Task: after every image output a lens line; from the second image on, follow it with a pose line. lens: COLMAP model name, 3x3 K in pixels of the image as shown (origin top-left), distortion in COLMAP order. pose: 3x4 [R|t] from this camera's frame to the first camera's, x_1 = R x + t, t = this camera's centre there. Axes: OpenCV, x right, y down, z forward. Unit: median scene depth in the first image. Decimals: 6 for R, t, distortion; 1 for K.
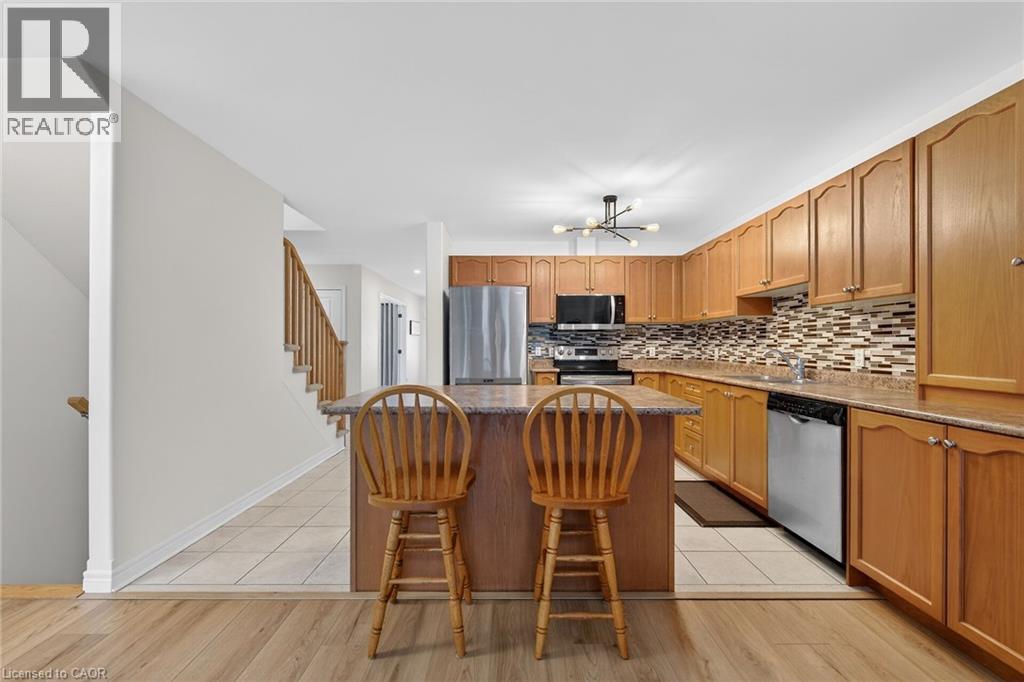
lens RADIAL K [[417.4, 0, 512.3], [0, 417.4, 345.4], [0, 0, 1]] dist [-0.000363, -0.000068]
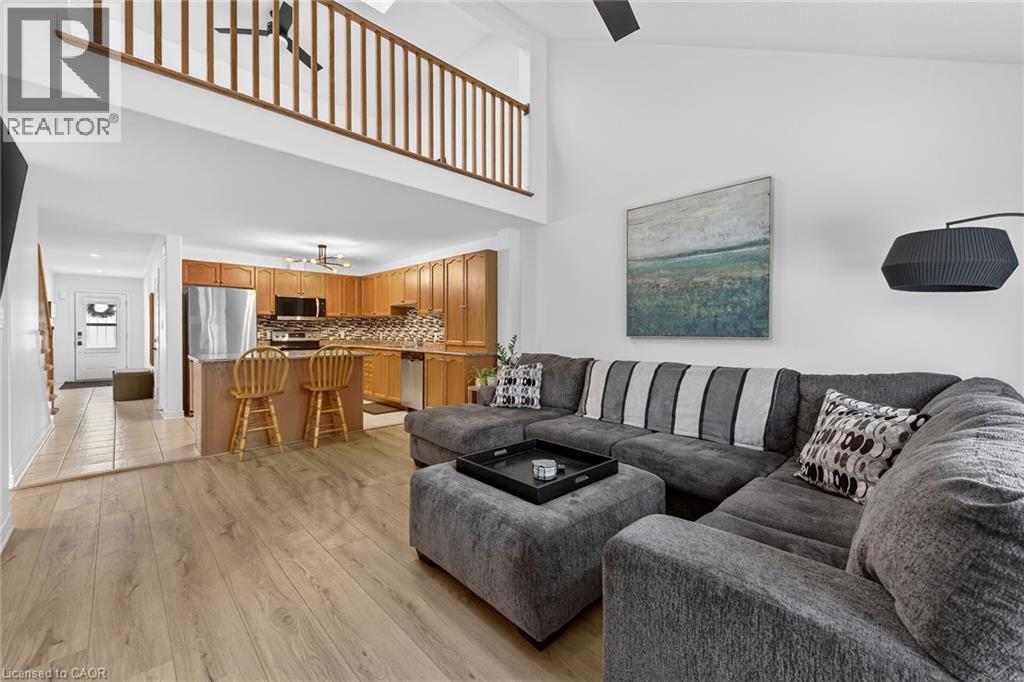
lens RADIAL K [[410.6, 0, 513.3], [0, 410.6, 335.5], [0, 0, 1]] dist [-0.000726, -0.000190]
pose [[0.726549, -0.006748, 0.687082, -0.326274], [-0.001398, 0.999935, 0.011299, -0.001267], [-0.687113, -0.009170, 0.726492, -0.708341]]
